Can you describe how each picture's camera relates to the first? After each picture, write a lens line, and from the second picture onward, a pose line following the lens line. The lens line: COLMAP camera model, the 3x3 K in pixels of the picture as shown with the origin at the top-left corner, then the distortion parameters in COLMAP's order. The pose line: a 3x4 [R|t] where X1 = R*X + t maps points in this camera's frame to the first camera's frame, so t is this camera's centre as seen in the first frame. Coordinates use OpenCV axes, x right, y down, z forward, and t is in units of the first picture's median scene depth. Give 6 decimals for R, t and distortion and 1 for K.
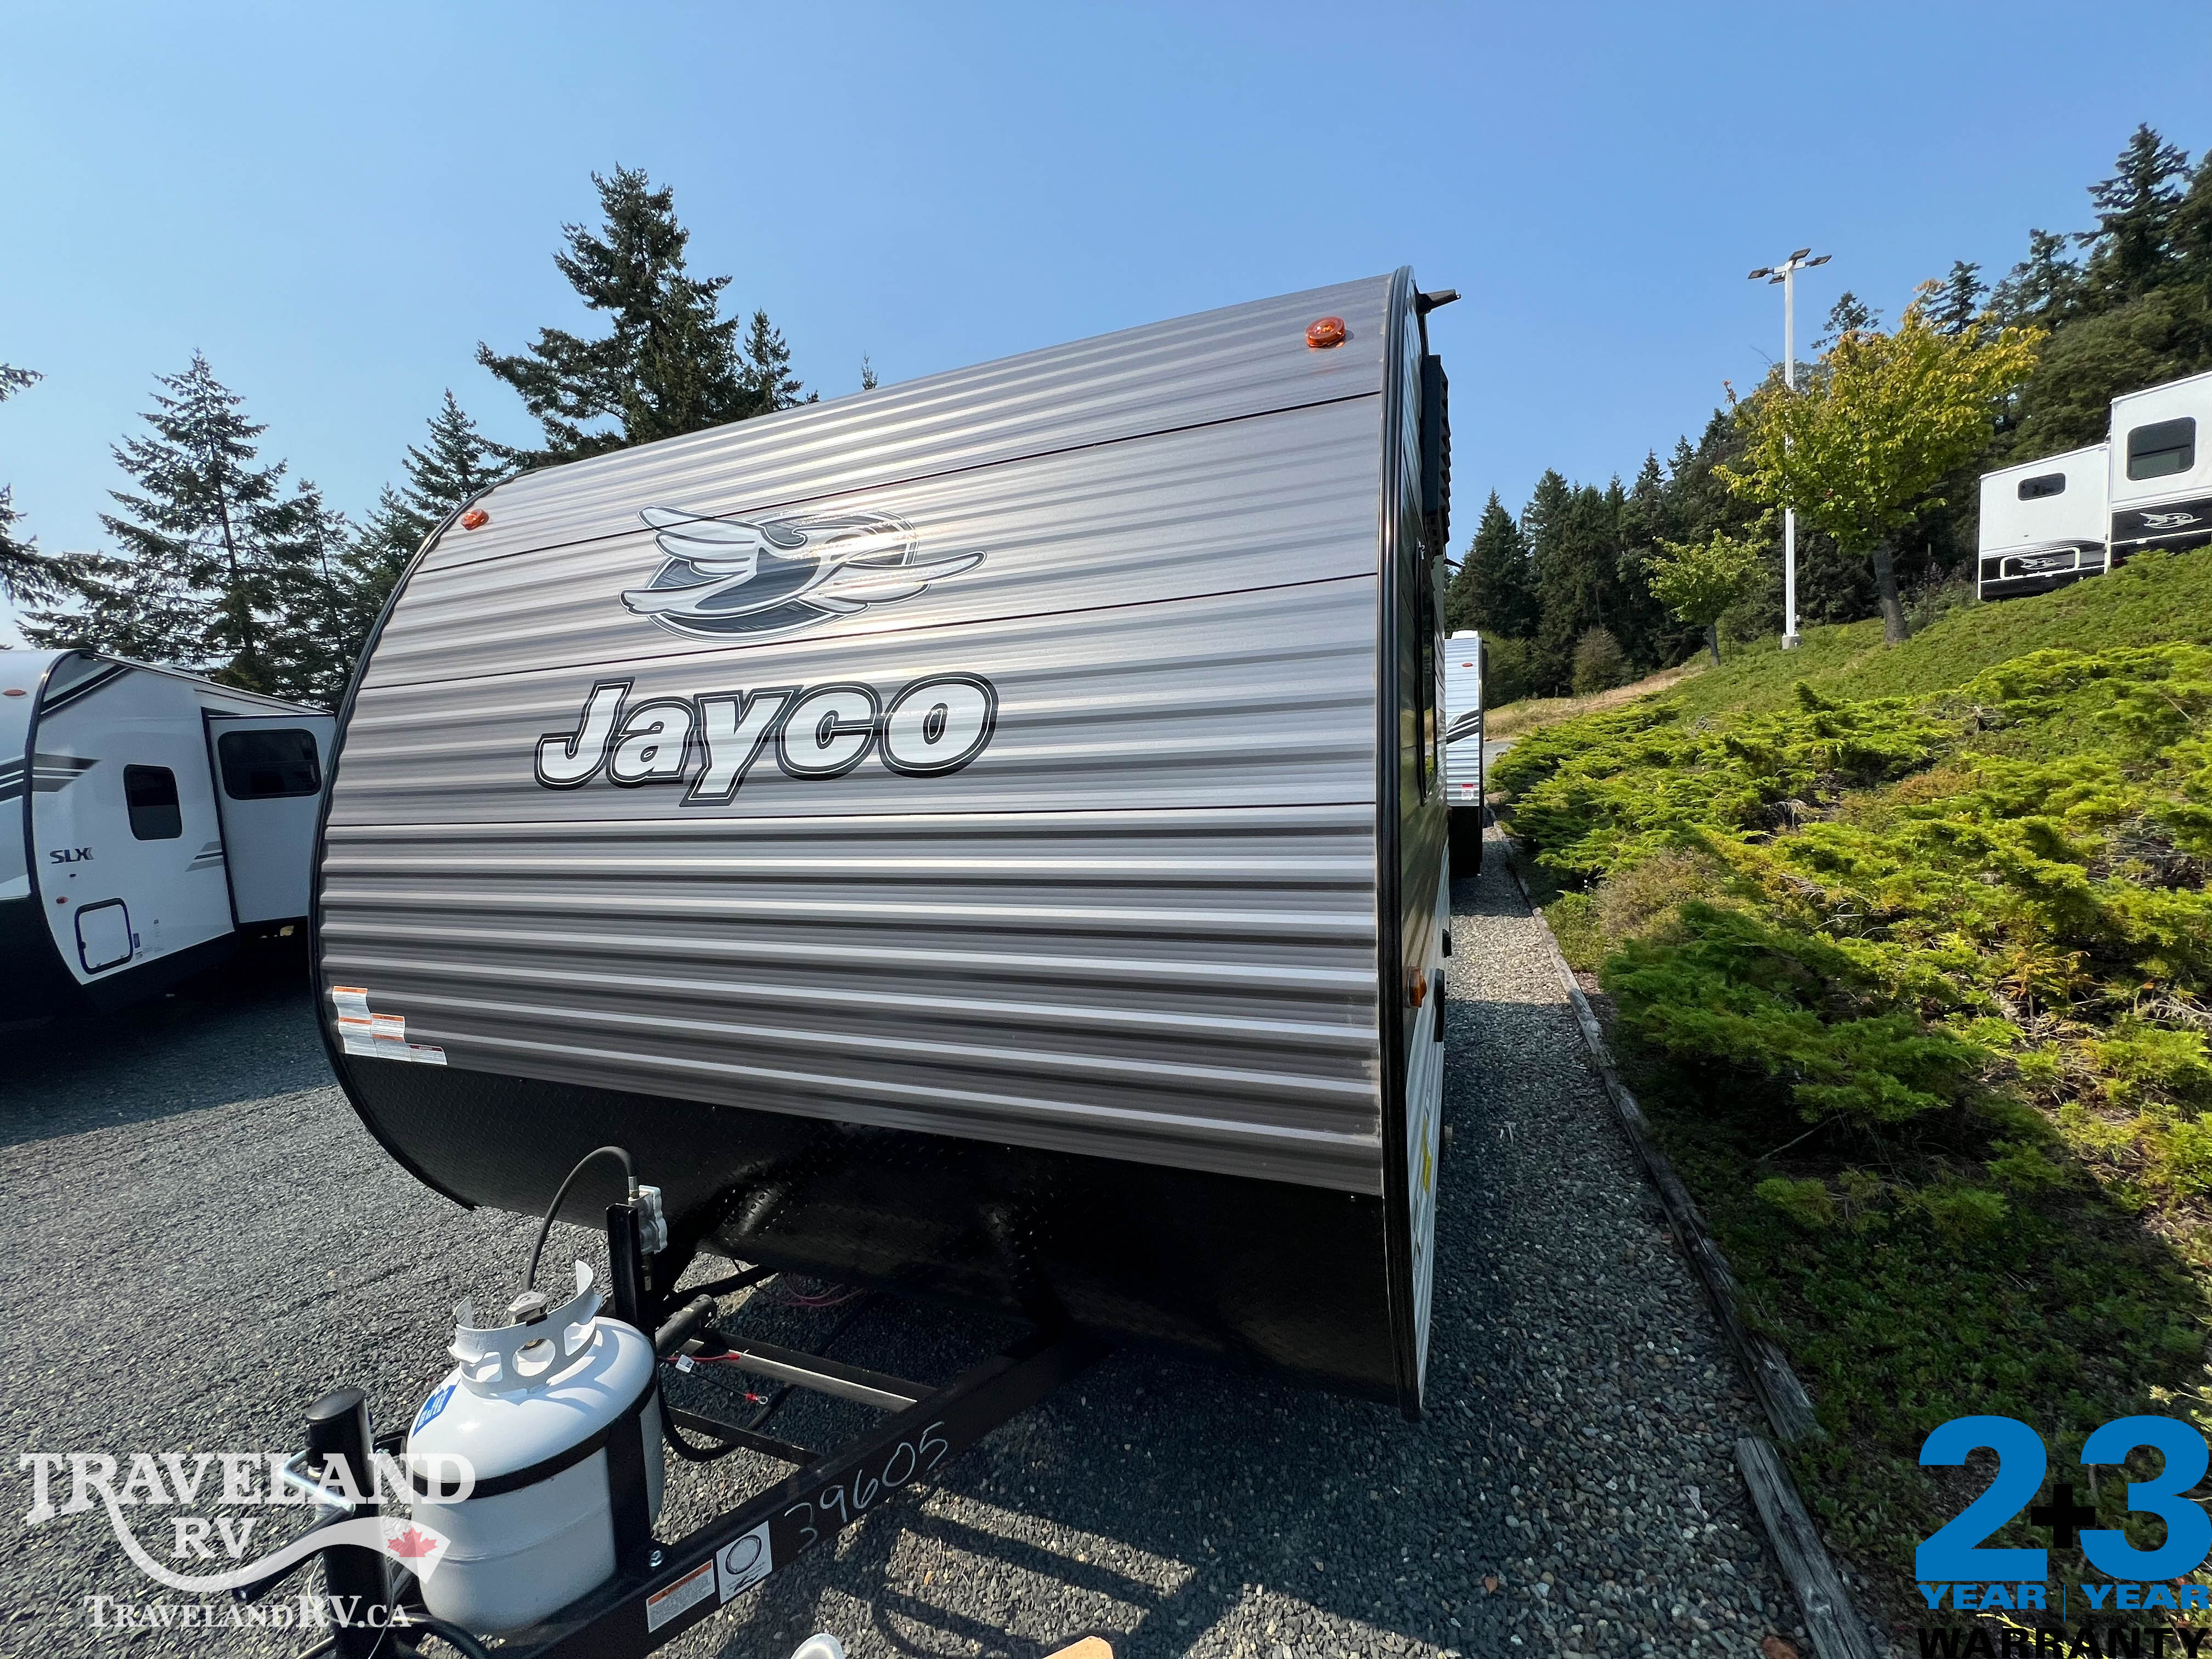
lens RADIAL K [[890.9, 0, 1112.7], [0, 890.9, 829.4], [0, 0, 1]] dist [-0.000508, 0.000782]
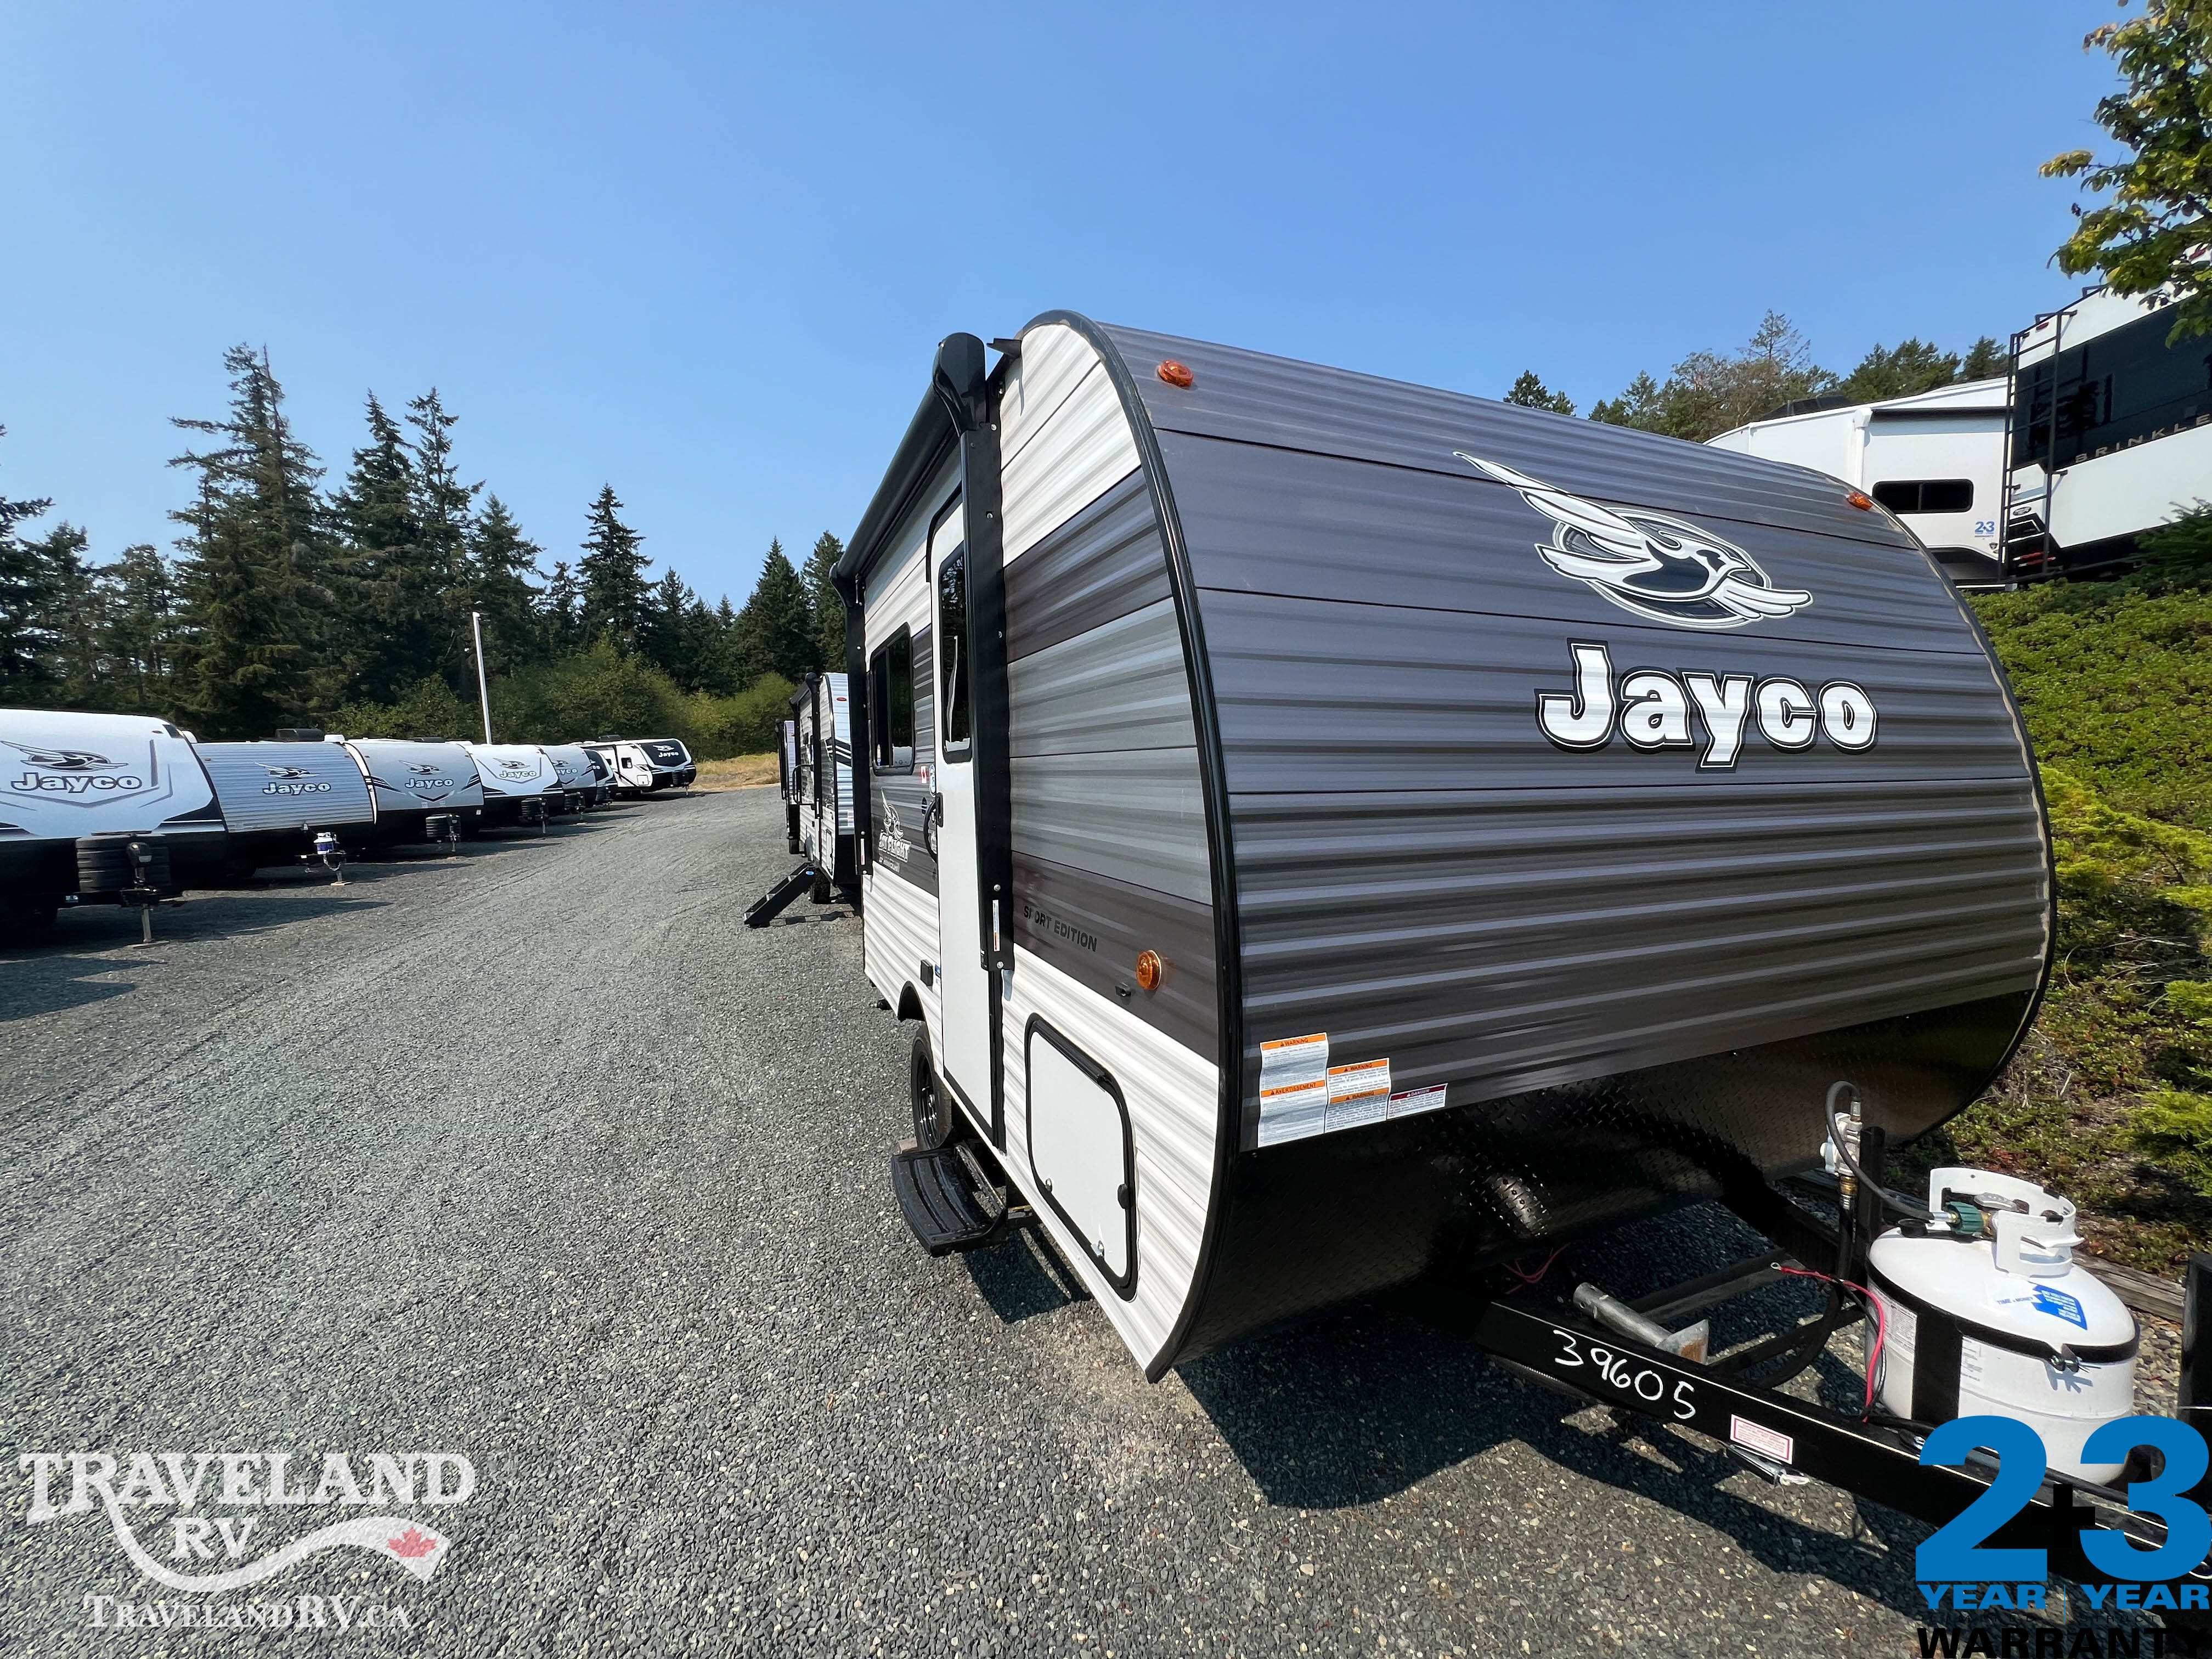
lens RADIAL K [[890.9, 0, 1112.7], [0, 890.9, 829.4], [0, 0, 1]] dist [-0.000508, 0.000782]
pose [[0.695318, -0.005219, 0.718683, -1.575918], [0.038346, 0.998819, -0.029846, 0.042113], [-0.717678, 0.048311, 0.694697, 0.700627]]
